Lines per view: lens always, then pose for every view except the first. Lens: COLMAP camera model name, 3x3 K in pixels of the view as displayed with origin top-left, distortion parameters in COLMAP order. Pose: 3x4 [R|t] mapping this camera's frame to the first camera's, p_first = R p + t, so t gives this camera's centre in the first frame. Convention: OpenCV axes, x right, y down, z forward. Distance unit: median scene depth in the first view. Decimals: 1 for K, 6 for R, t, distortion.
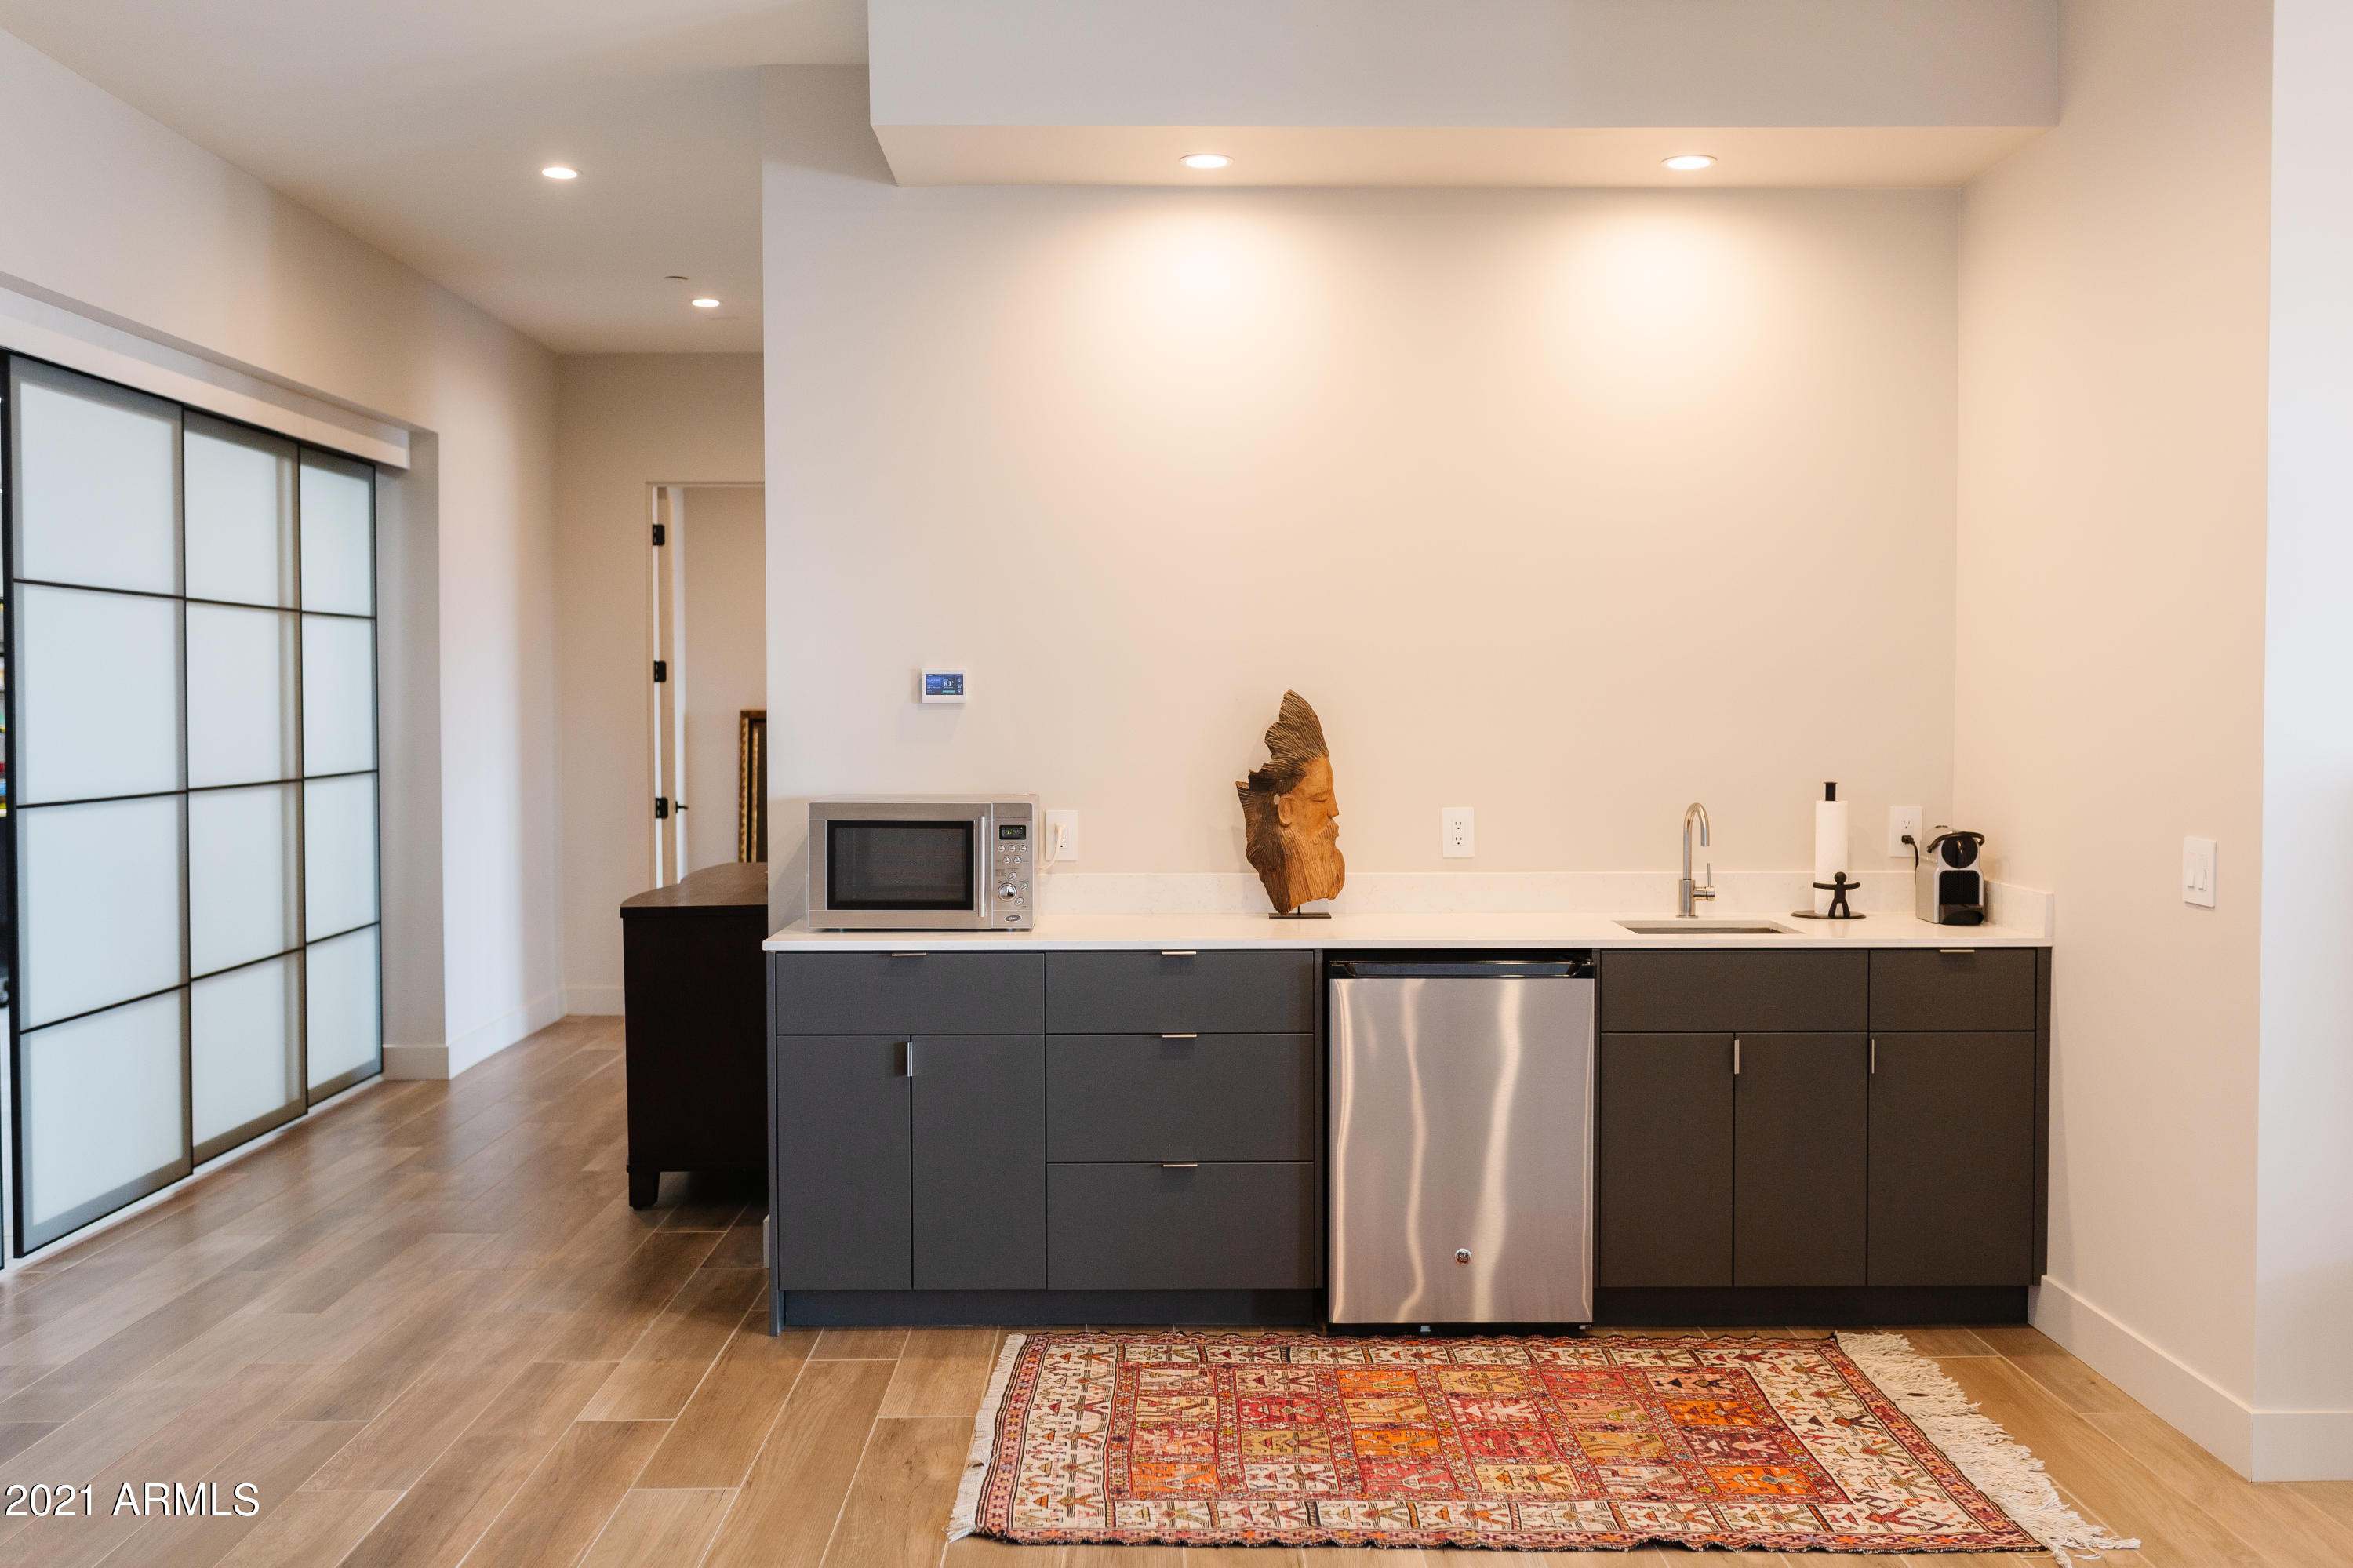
lens RADIAL K [[2396.1, 0, 1176.5], [0, 2396.1, 784.0], [0, 0, 1]] dist [-0.015042, -0.001125]
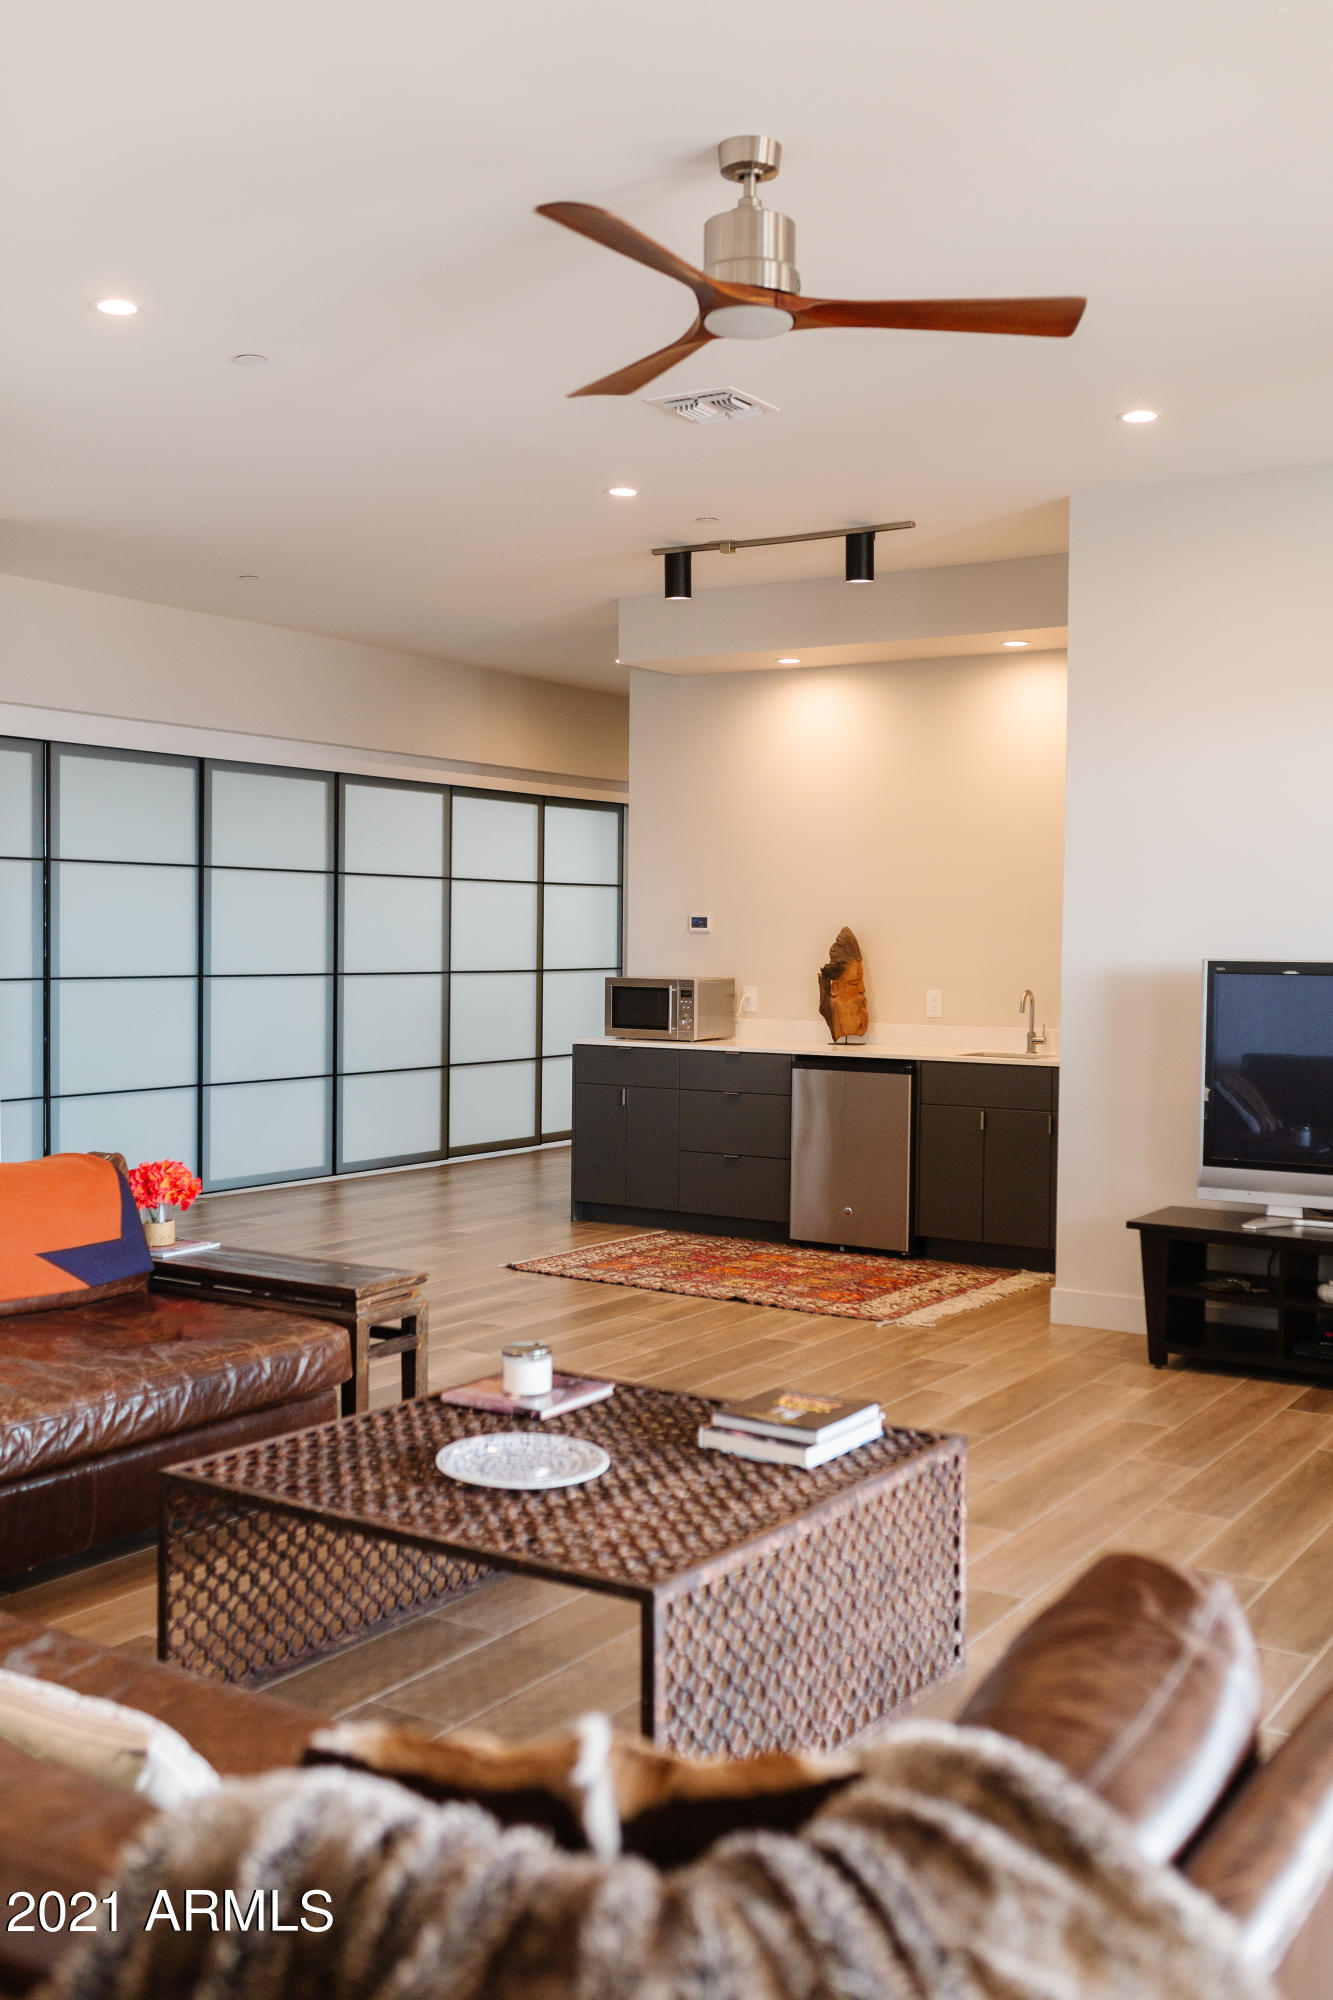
lens RADIAL K [[2036.6, 0, 666.5], [0, 2036.6, 1000.0], [0, 0, 1]] dist [-0.015042, -0.001125]
pose [[0.844235, 0.029032, -0.535186, 0.803990], [-0.032933, 0.999455, 0.002266, 0.020749], [0.534960, 0.015712, 0.844731, -0.456292]]
